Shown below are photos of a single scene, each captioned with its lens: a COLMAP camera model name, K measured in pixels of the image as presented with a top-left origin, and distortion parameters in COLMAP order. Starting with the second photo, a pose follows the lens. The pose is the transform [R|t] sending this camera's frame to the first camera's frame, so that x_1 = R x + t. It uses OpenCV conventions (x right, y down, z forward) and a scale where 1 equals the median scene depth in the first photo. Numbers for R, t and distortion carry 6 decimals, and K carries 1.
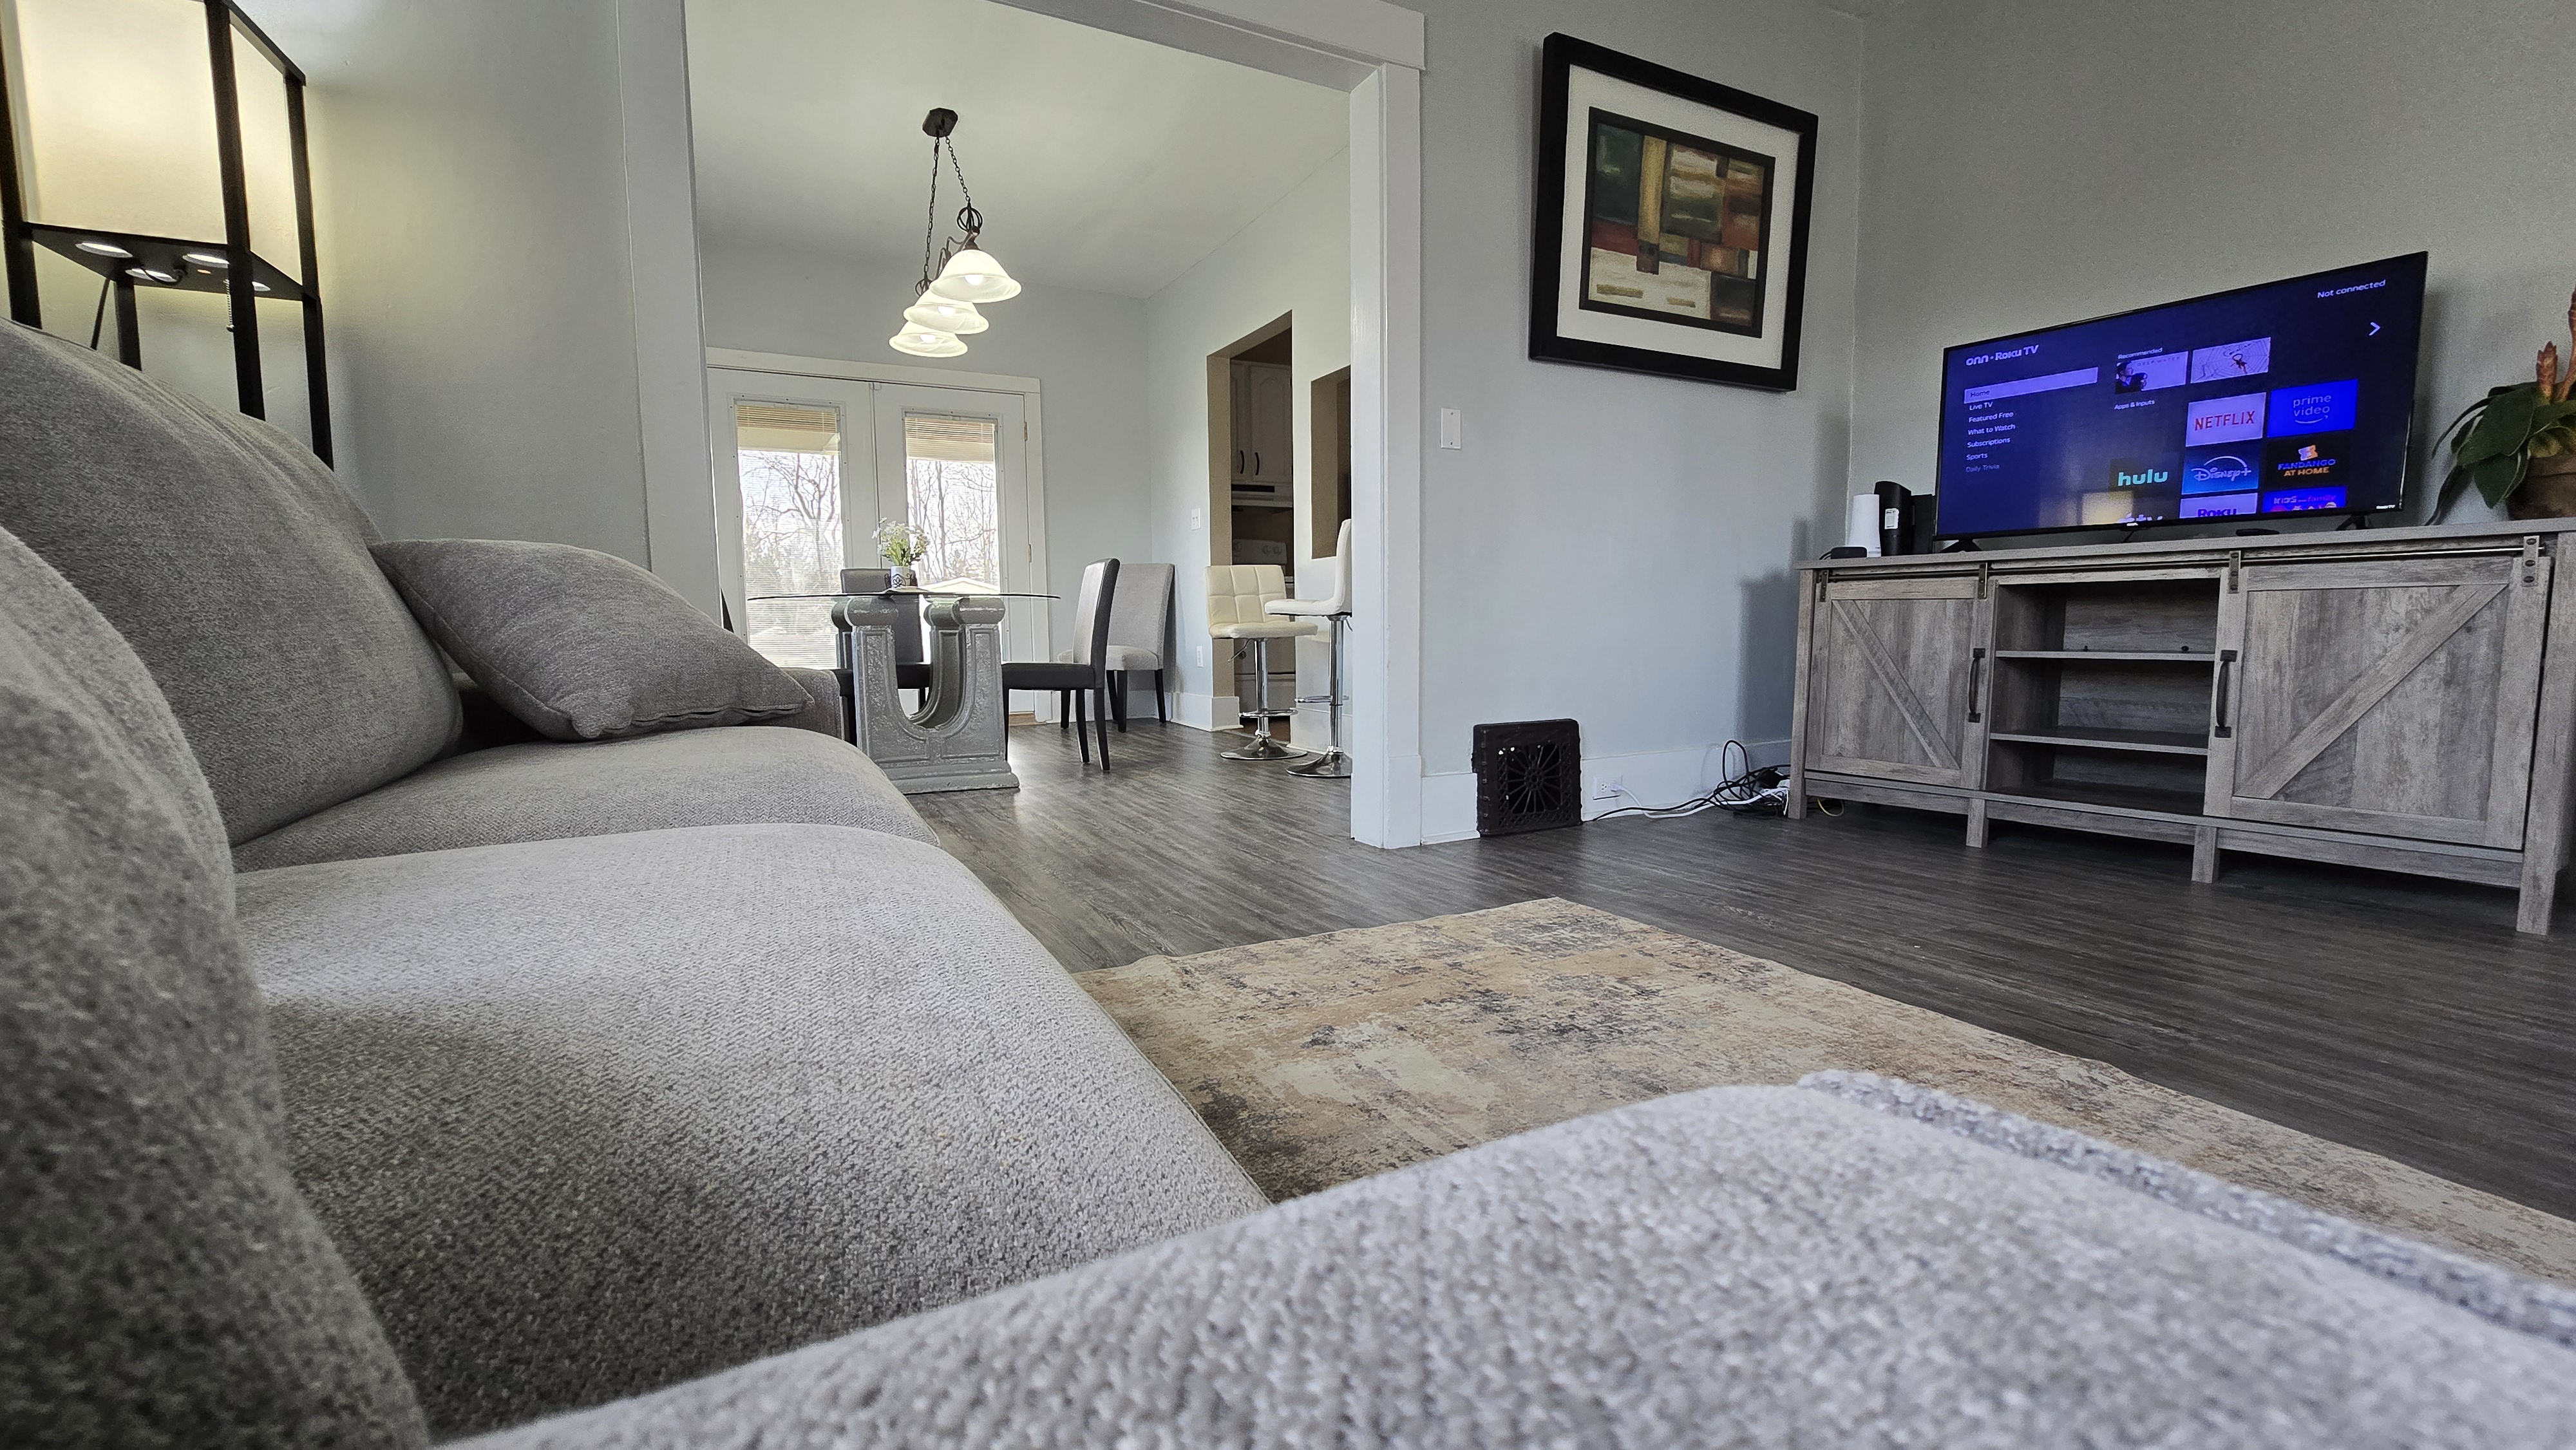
lens RADIAL K [[1050.0, 0, 1265.3], [0, 1050.0, 721.4], [0, 0, 1]] dist [-0.001344, -0.000433]
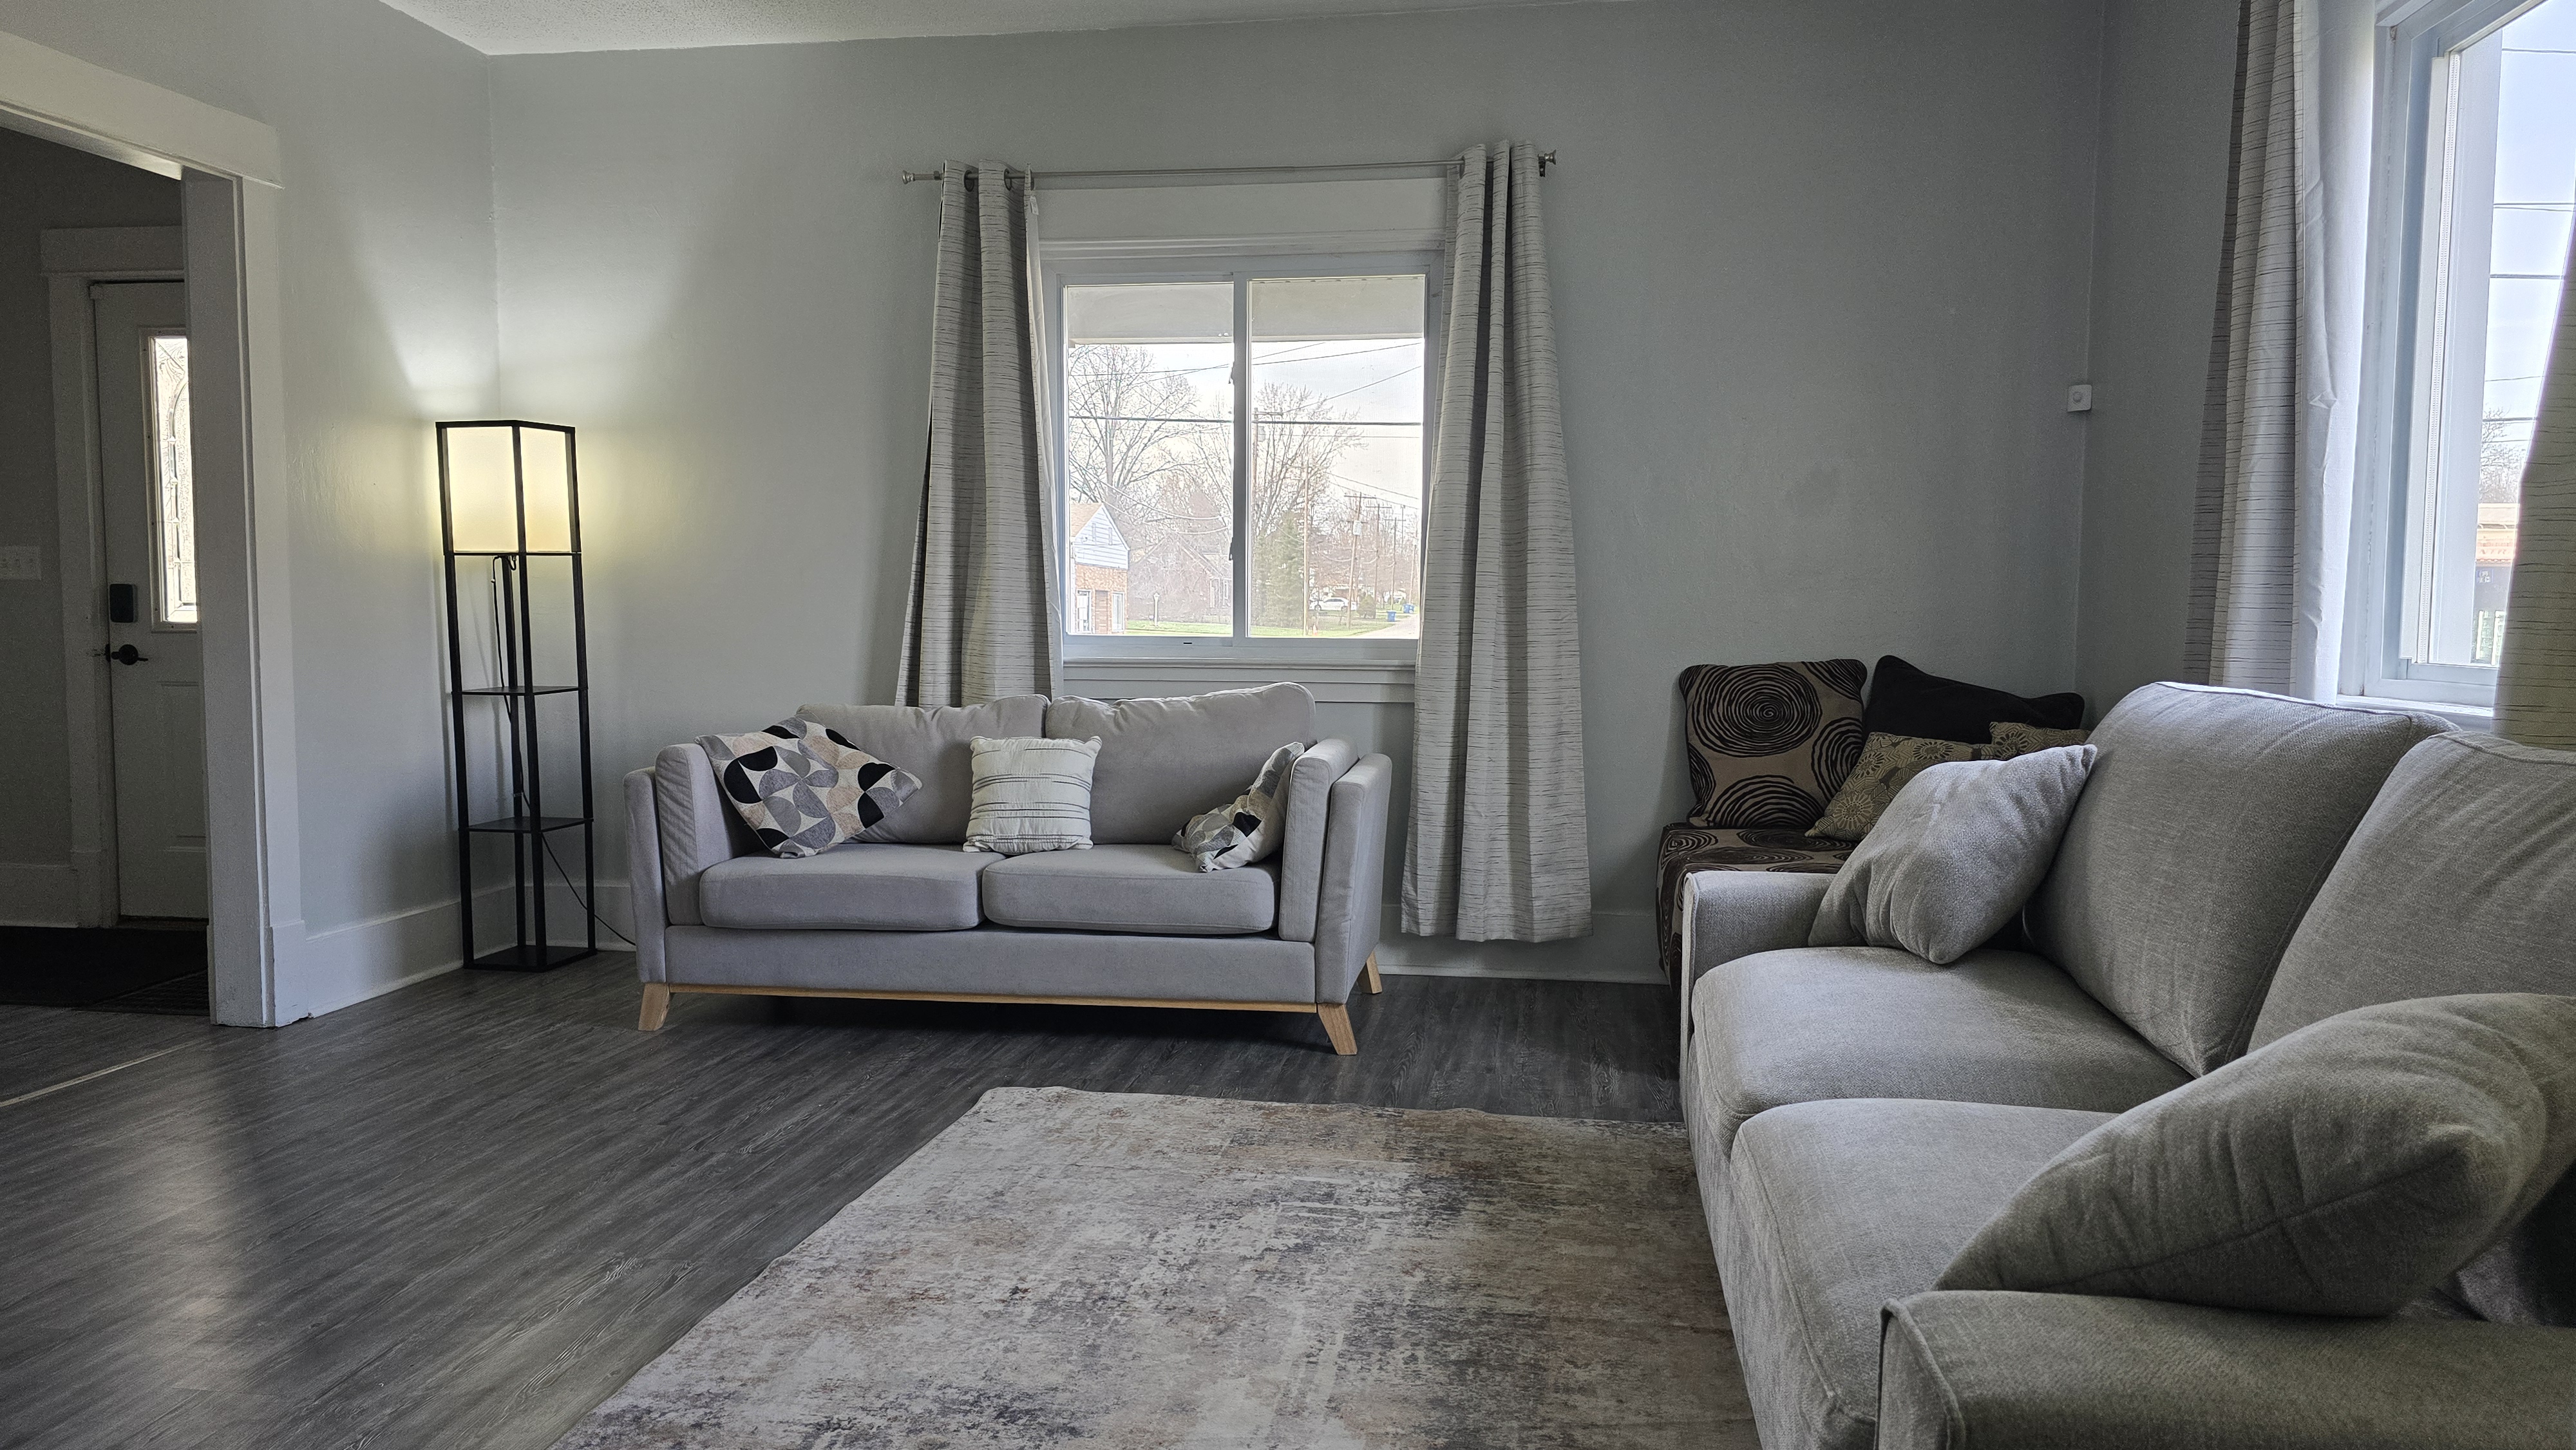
lens RADIAL K [[1723.9, 0, 1287.1], [0, 1723.9, 740.8], [0, 0, 1]] dist [0.079235, -0.074657]
pose [[-0.807613, -0.032665, 0.588807, -0.504731], [0.063075, 0.987952, 0.141323, -0.310458], [-0.586329, 0.151273, -0.795823, 1.353390]]
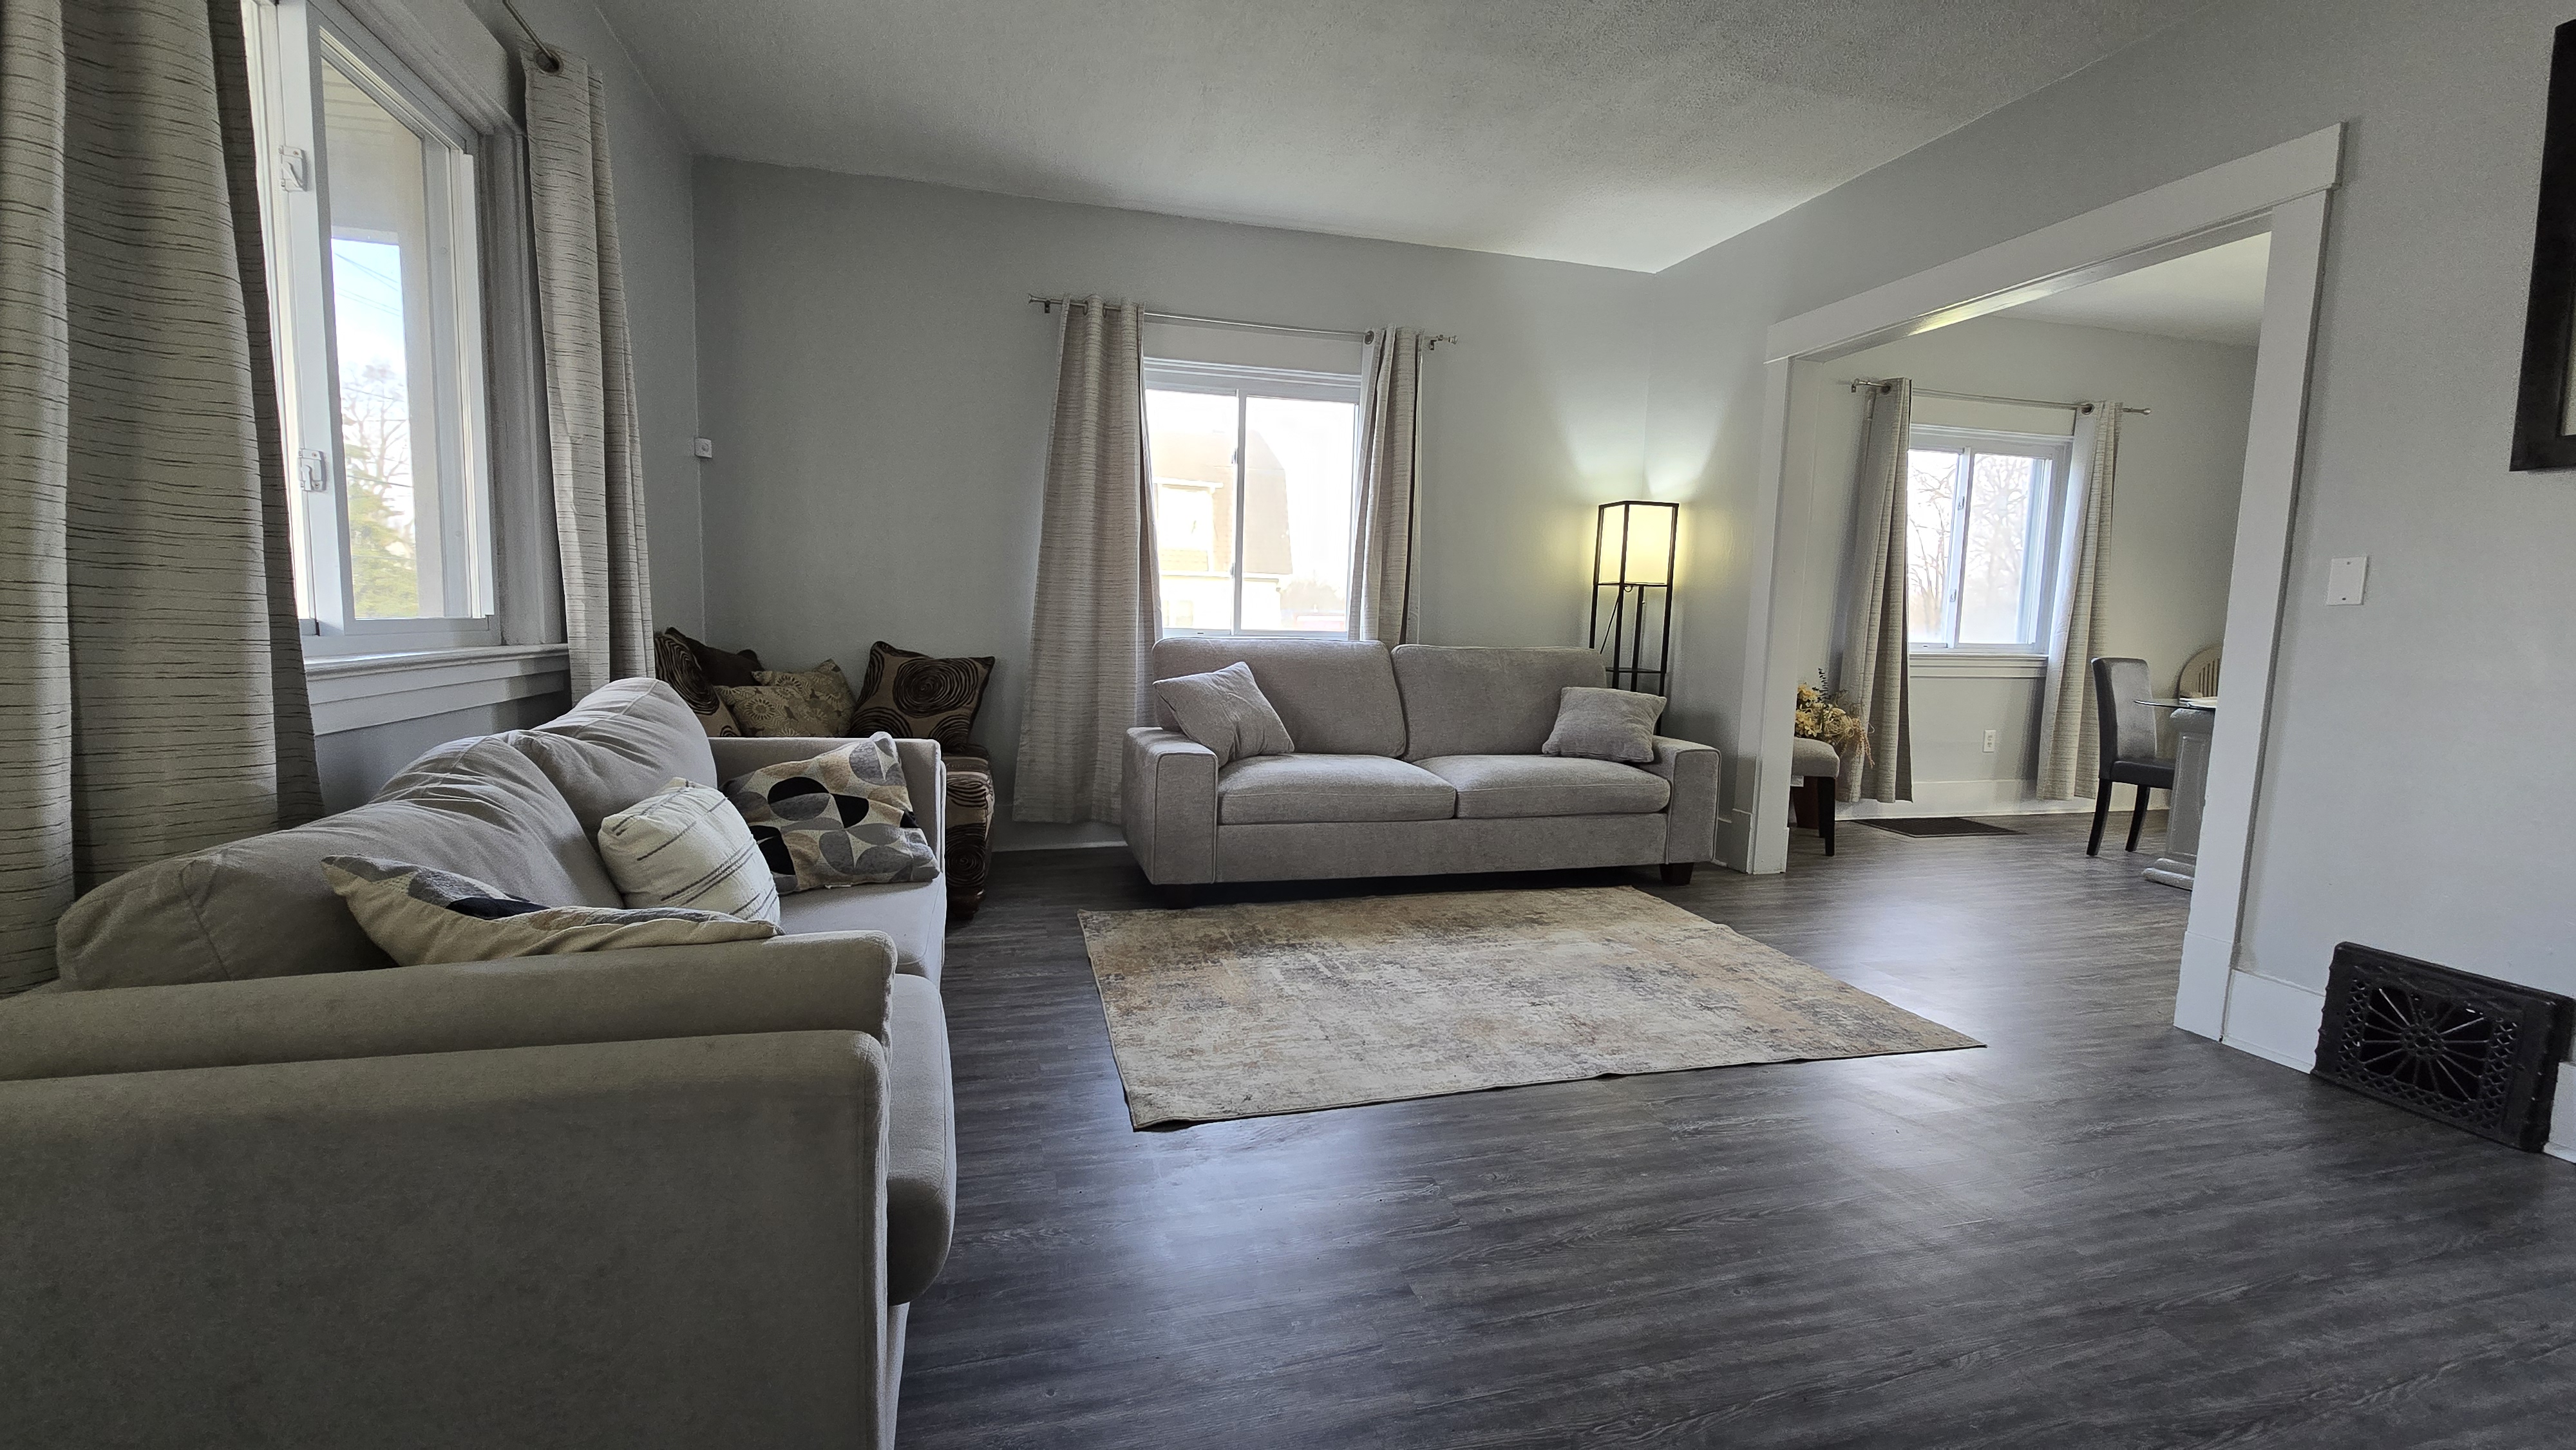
lens RADIAL K [[1050.0, 0, 1265.3], [0, 1050.0, 721.4], [0, 0, 1]] dist [-0.001344, -0.000433]
pose [[-0.208734, 0.105414, -0.972275, 1.572233], [-0.112142, 0.985036, 0.130873, -0.241743], [0.971522, 0.136351, -0.193790, 0.458090]]
